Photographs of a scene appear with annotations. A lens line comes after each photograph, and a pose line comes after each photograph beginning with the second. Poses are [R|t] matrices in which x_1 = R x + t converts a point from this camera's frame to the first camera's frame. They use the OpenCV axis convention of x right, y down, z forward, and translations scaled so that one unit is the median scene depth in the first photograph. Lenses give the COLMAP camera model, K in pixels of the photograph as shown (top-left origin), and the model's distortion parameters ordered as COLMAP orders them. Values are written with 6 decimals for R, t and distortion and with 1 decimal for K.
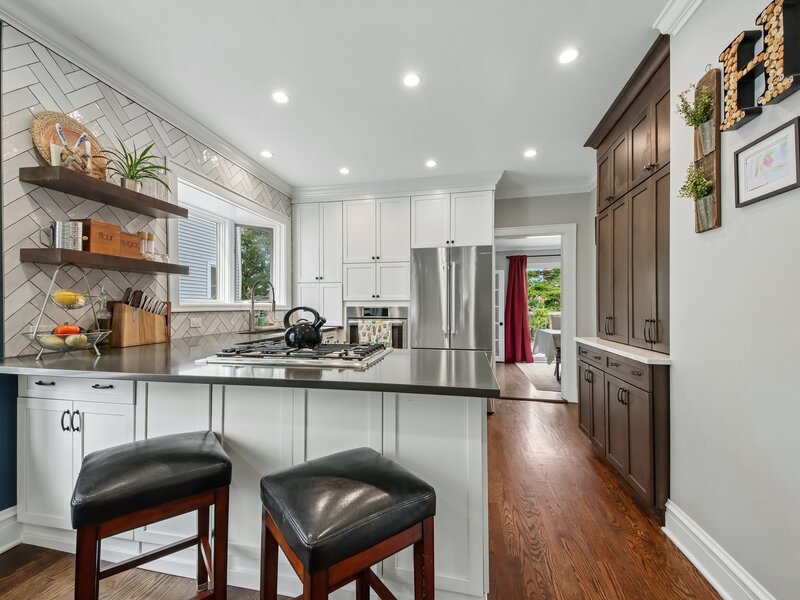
lens RADIAL K [[330.9, 0, 397.3], [0, 330.9, 305.7], [0, 0, 1]] dist [0.060780, -0.029245]
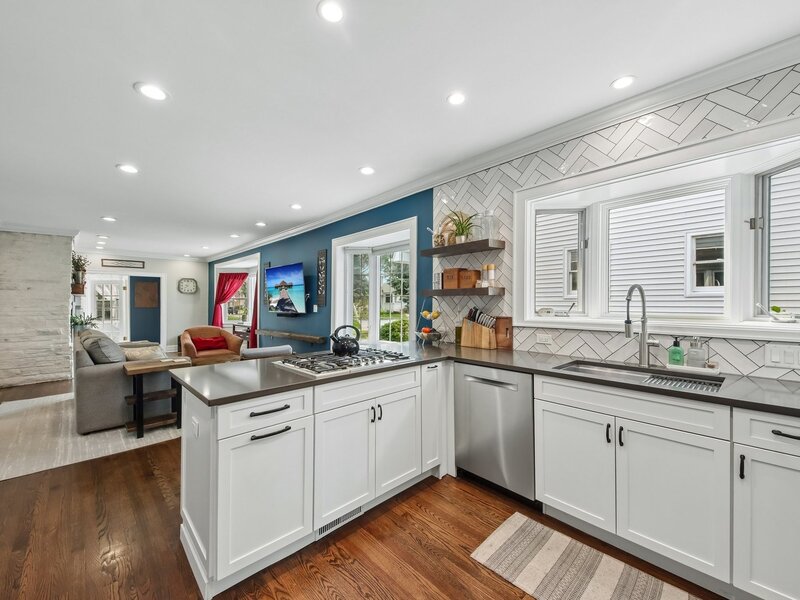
lens RADIAL K [[330.9, 0, 397.3], [0, 330.9, 305.7], [0, 0, 1]] dist [0.060780, -0.029245]
pose [[-0.579102, 0.006101, -0.815233, 0.297354], [0.000201, 0.999973, 0.007341, -0.036431], [0.815255, 0.004088, -0.579087, 0.835473]]
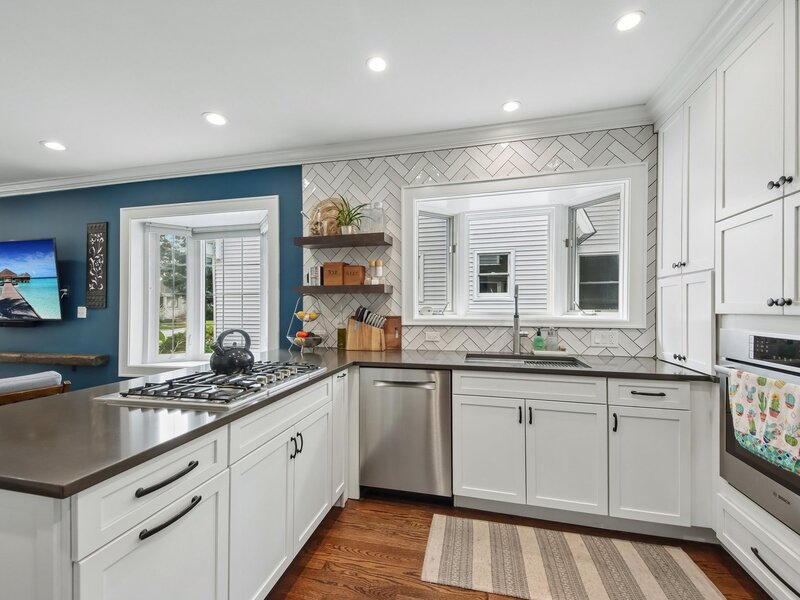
lens RADIAL K [[345.1, 0, 398.5], [0, 345.1, 310.8], [0, 0, 1]] dist [0.068453, -0.033367]
pose [[-0.034752, 0.007128, -0.999371, 0.294723], [0.002170, 0.999973, 0.007056, -0.023003], [0.999394, -0.001924, -0.034766, 0.643756]]
